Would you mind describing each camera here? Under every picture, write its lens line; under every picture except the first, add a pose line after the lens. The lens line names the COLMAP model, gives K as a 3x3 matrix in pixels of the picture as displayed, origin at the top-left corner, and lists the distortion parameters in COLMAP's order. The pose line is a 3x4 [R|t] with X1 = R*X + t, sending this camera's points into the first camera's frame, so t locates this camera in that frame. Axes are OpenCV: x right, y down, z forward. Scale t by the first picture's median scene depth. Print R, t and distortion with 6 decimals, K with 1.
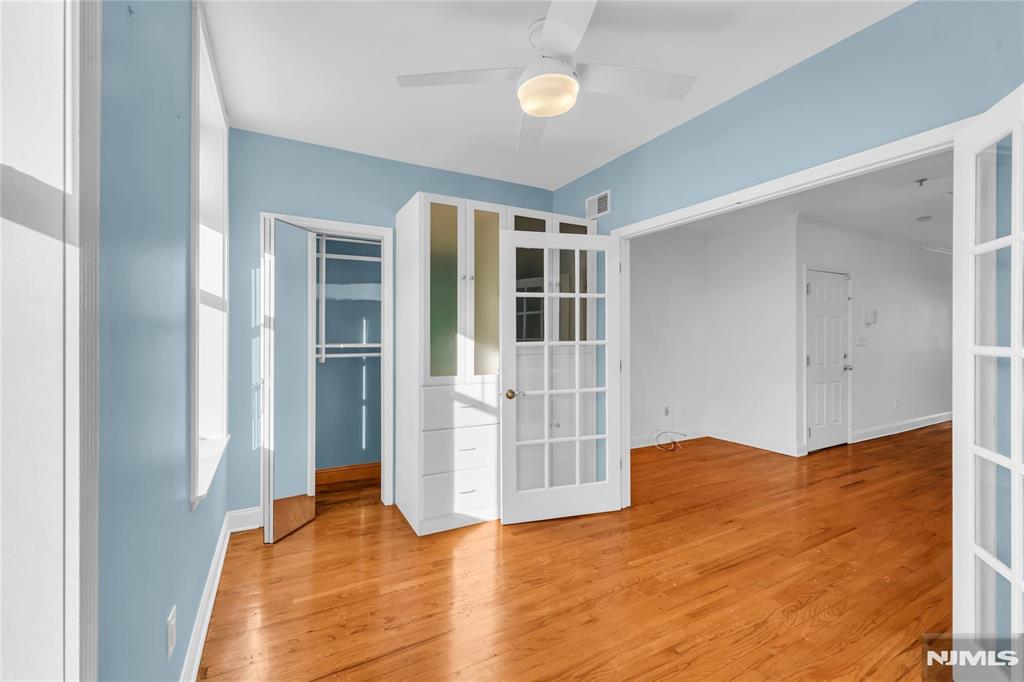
lens RADIAL K [[423.7, 0, 495.2], [0, 423.7, 341.6], [0, 0, 1]] dist [0.001053, -0.006003]
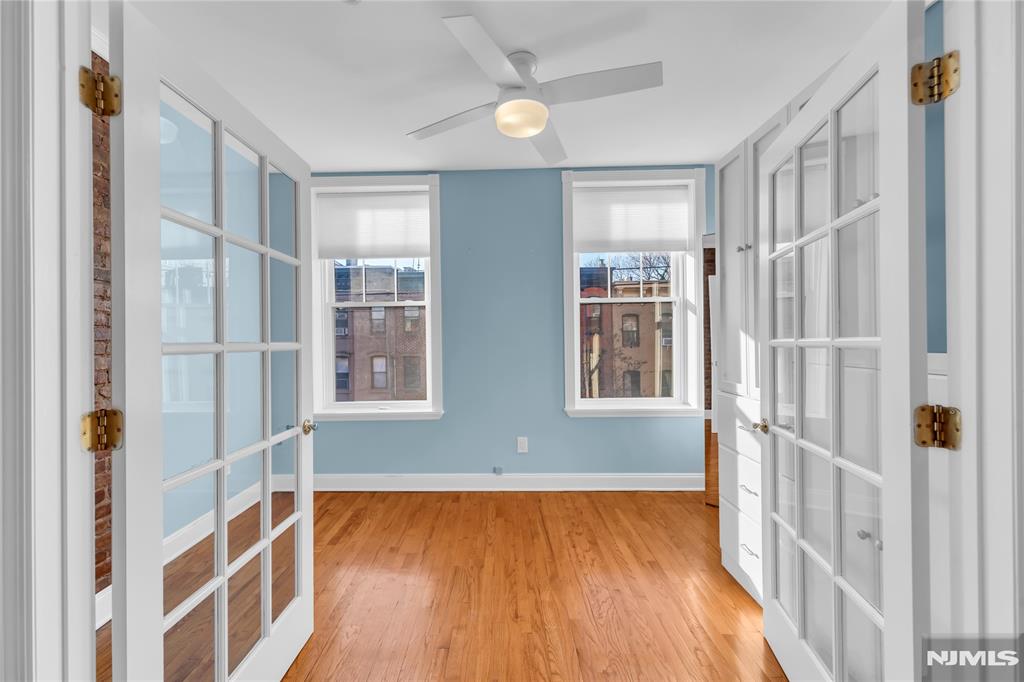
lens RADIAL K [[423.7, 0, 495.2], [0, 423.7, 341.6], [0, 0, 1]] dist [0.001053, -0.006003]
pose [[-0.484801, 0.013250, -0.874524, 0.761982], [0.003484, 0.999907, 0.013218, -0.004298], [0.874618, 0.003361, -0.484801, 0.980958]]
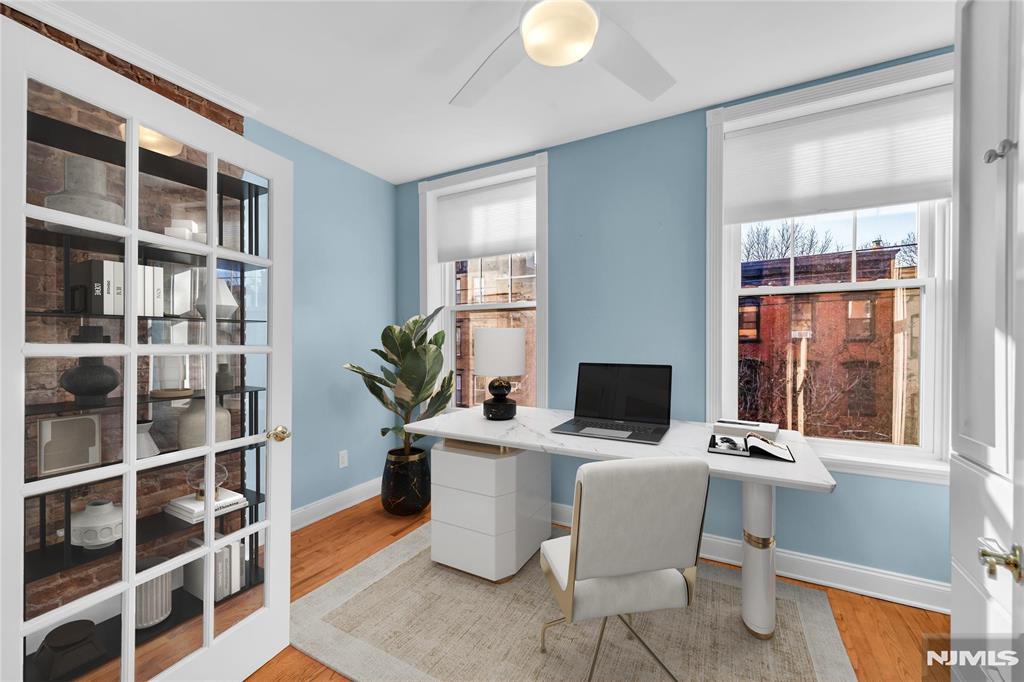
lens RADIAL K [[423.7, 0, 495.2], [0, 423.7, 341.6], [0, 0, 1]] dist [0.001053, -0.006003]
pose [[-0.850331, -0.003998, -0.526234, 0.423256], [-0.004572, 0.999990, -0.000210, -0.001662], [0.526229, 0.002228, -0.850340, 1.070651]]
